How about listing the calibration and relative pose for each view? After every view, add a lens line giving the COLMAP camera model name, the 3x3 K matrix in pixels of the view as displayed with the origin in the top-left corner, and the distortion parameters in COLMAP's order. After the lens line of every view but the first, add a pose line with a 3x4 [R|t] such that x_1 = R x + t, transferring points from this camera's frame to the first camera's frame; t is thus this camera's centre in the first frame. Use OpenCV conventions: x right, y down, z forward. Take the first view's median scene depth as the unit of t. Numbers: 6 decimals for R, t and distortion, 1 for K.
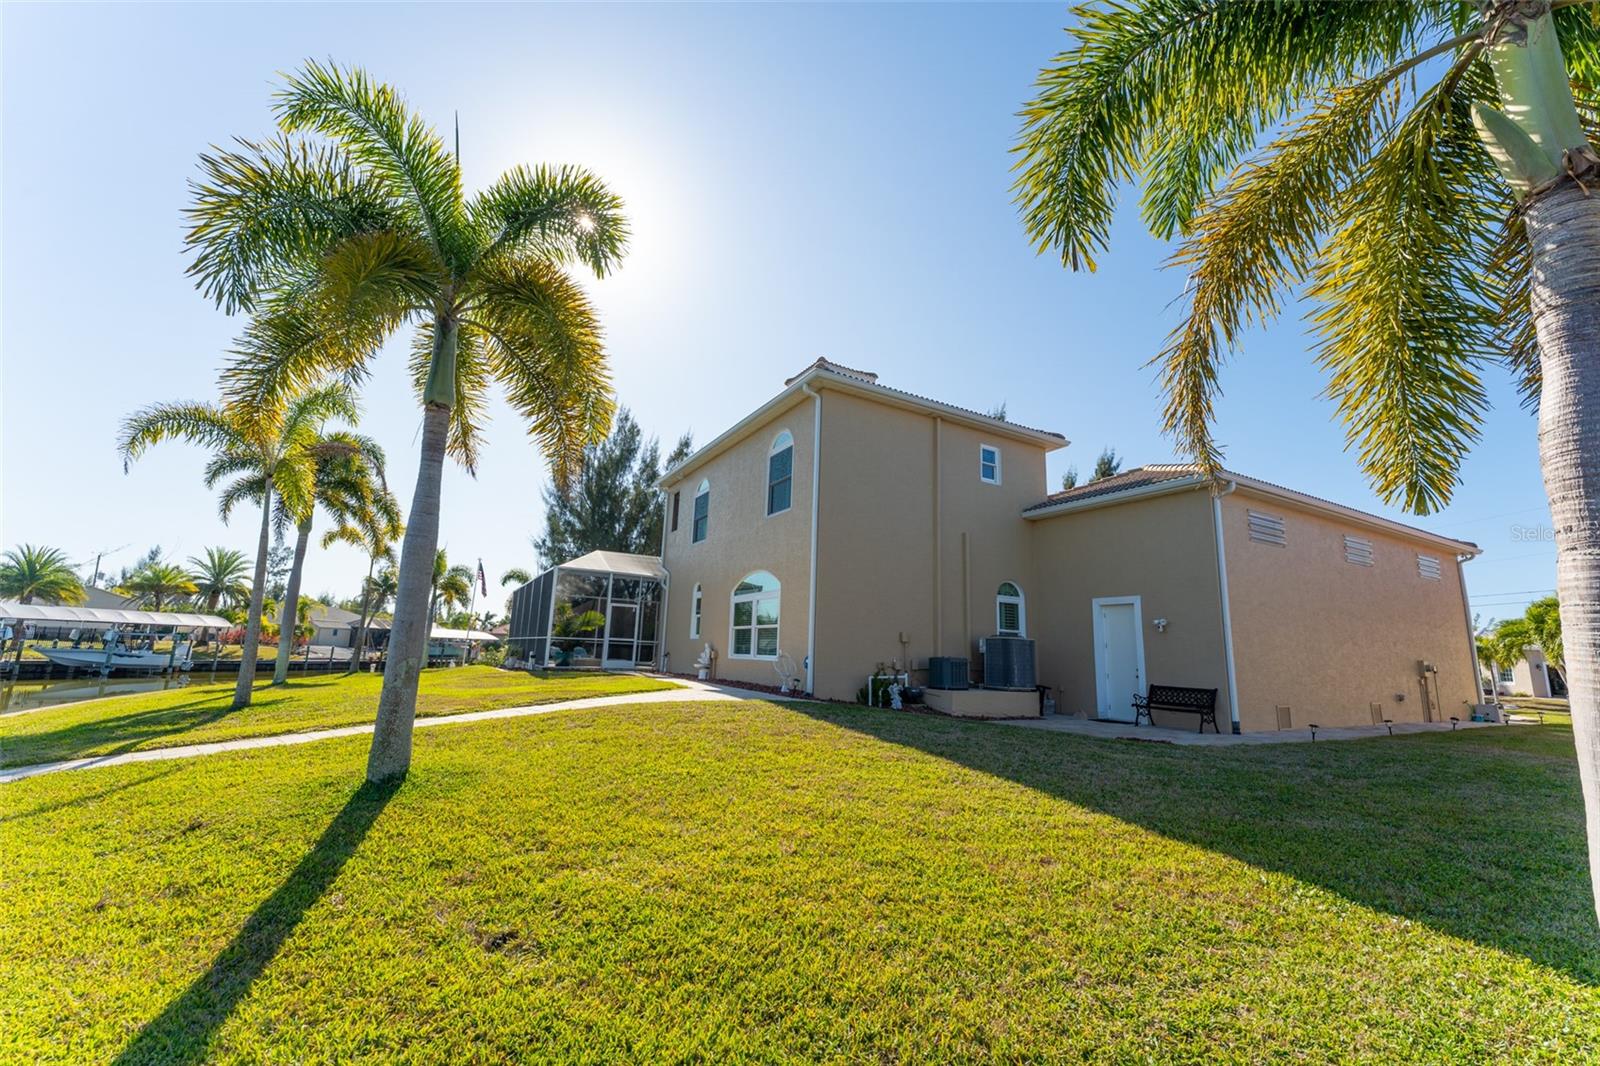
lens RADIAL K [[638.9, 0, 796.9], [0, 638.9, 530.9], [0, 0, 1]] dist [-0.003539, -0.000193]
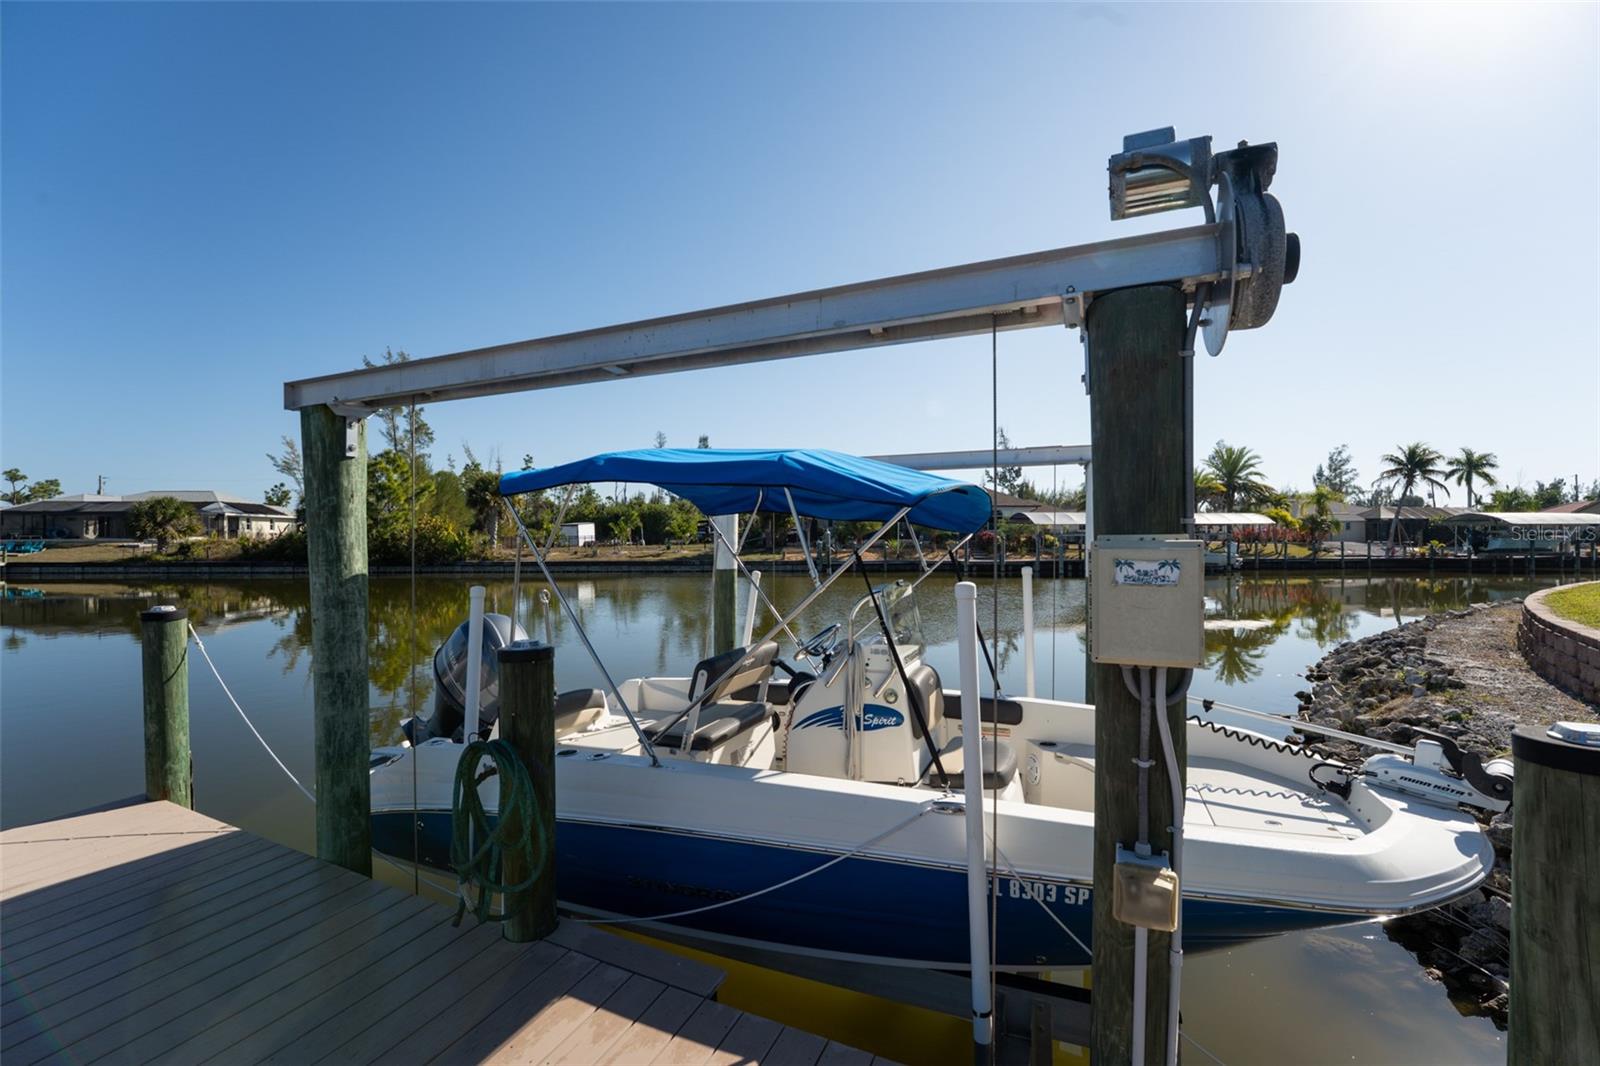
lens RADIAL K [[648.5, 0, 795.4], [0, 648.5, 535.7], [0, 0, 1]] dist [-0.030984, 0.004699]
pose [[0.325581, -0.039199, -0.944701, -0.734983], [0.192117, 0.981041, 0.025504, 0.026906], [0.925791, -0.189797, 0.326939, 0.098896]]
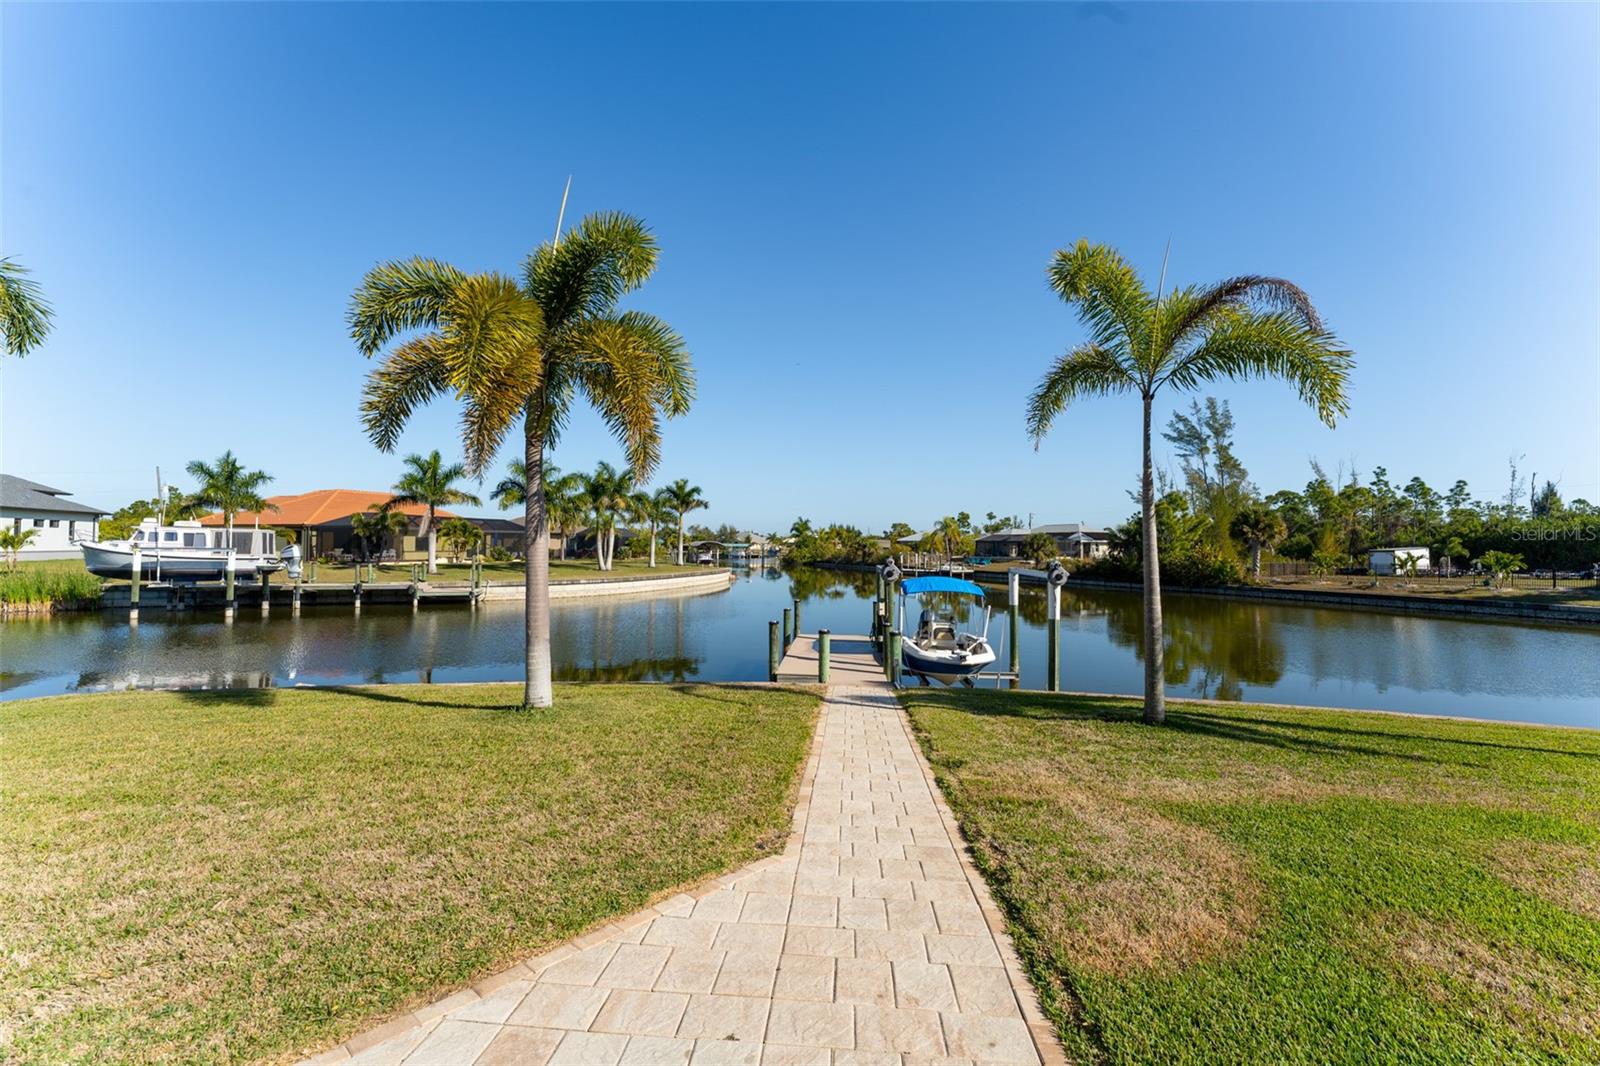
lens RADIAL K [[638.9, 0, 796.9], [0, 638.9, 530.9], [0, 0, 1]] dist [-0.003539, -0.000193]
pose [[-0.778577, -0.057850, -0.624877, -0.067463], [0.081662, 0.977936, -0.192284, 0.114665], [0.622213, -0.200737, -0.756674, 0.891269]]
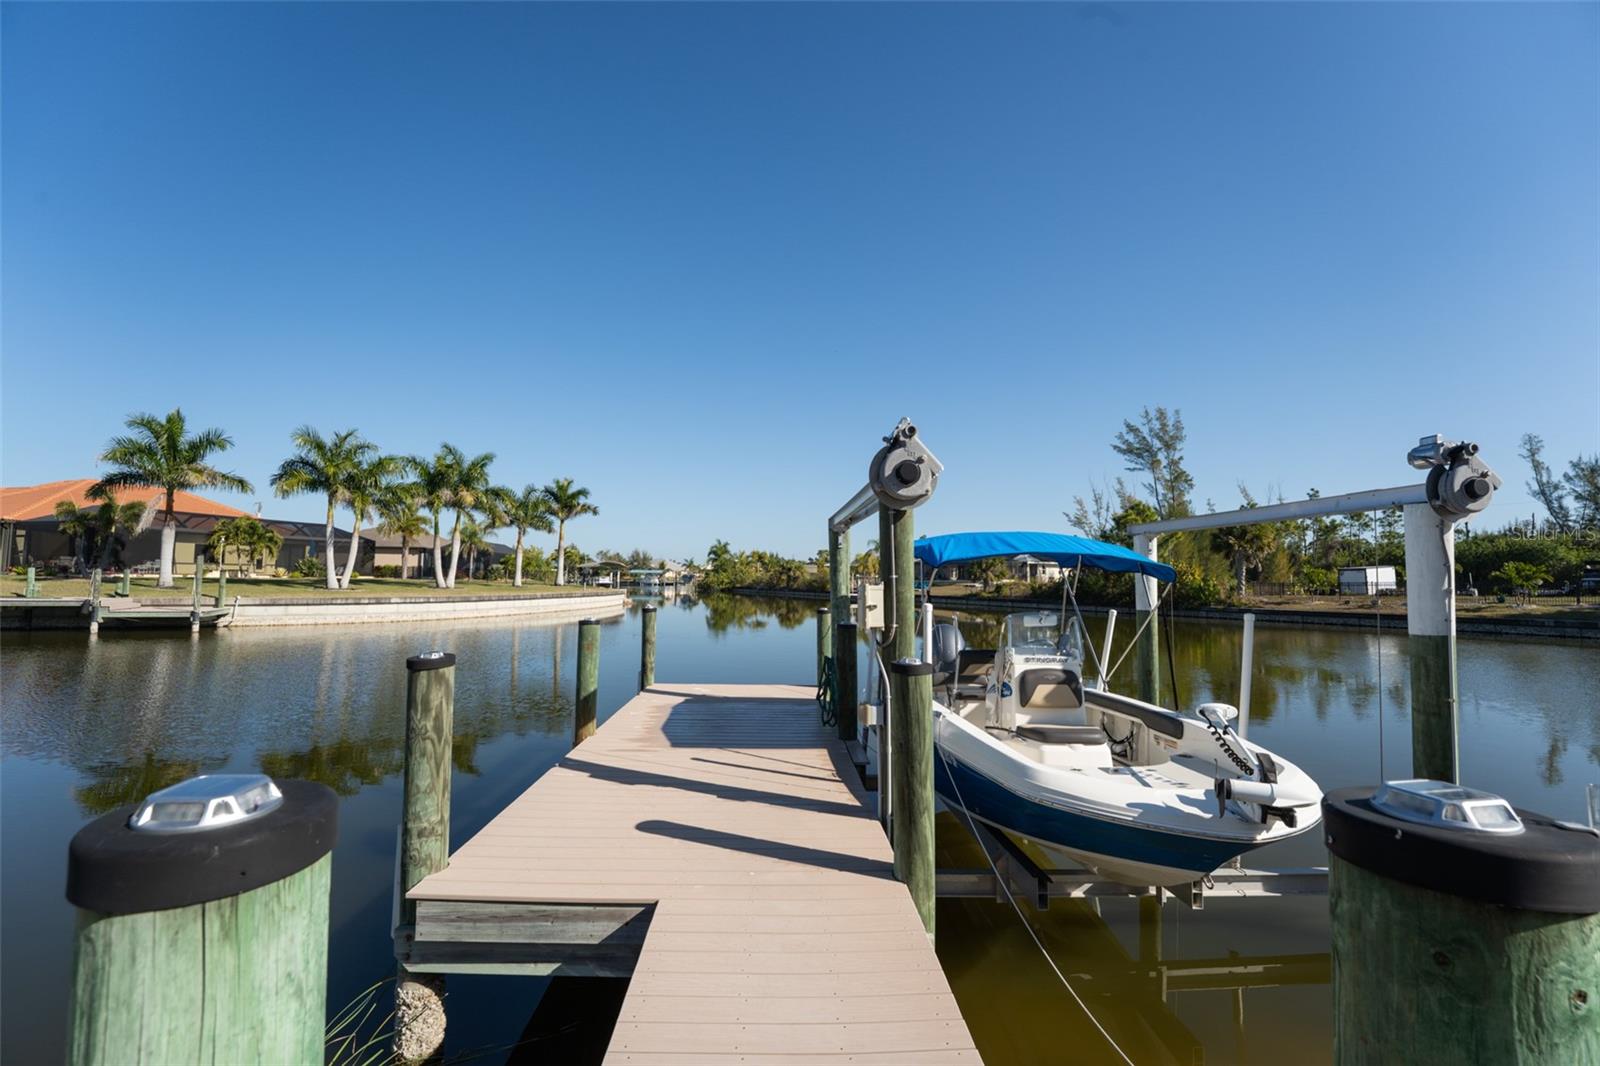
lens RADIAL K [[649.1, 0, 791.7], [0, 649.1, 533.7], [0, 0, 1]] dist [-0.025782, 0.000311]
pose [[-0.704344, -0.093439, -0.703682, -0.579642], [0.096541, 0.969480, -0.225365, 0.082222], [0.703263, -0.226669, -0.673827, 0.362028]]
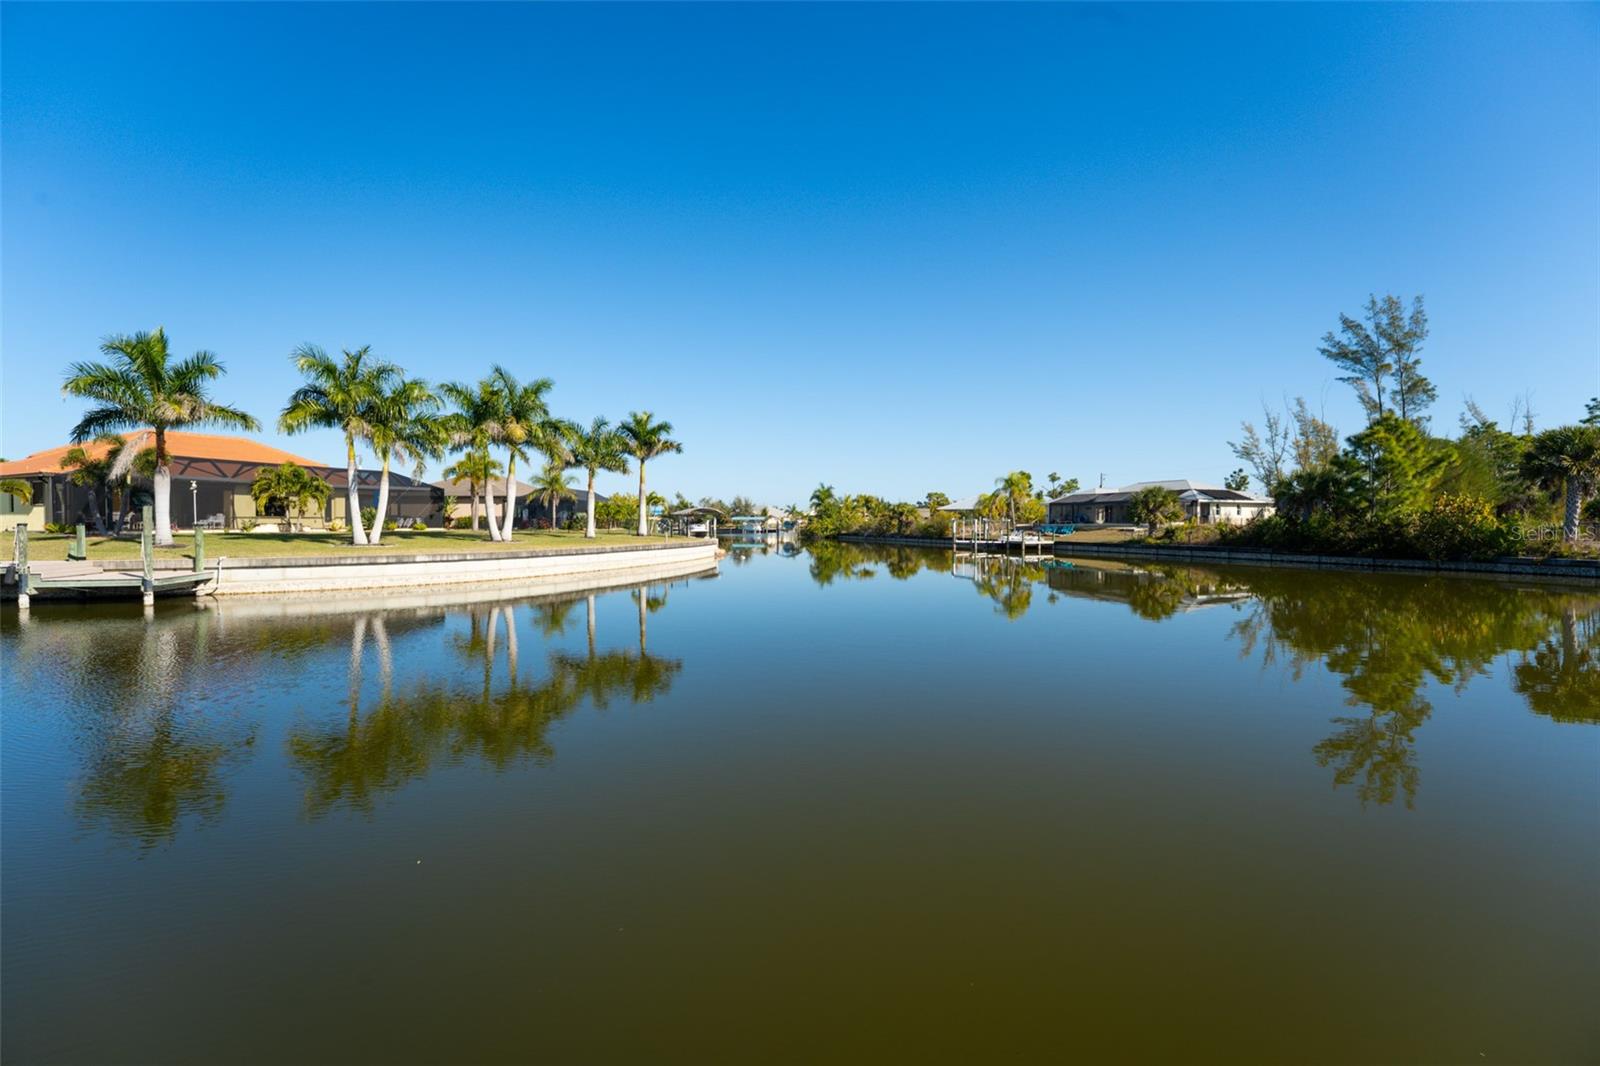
lens RADIAL K [[646.6, 0, 789.7], [0, 646.6, 531.7], [0, 0, 1]] dist [-0.026313, 0.000331]
pose [[-0.809648, -0.028275, -0.586235, -0.970926], [0.082342, 0.983488, -0.161158, -0.027948], [0.581111, -0.178752, -0.793950, -0.127719]]
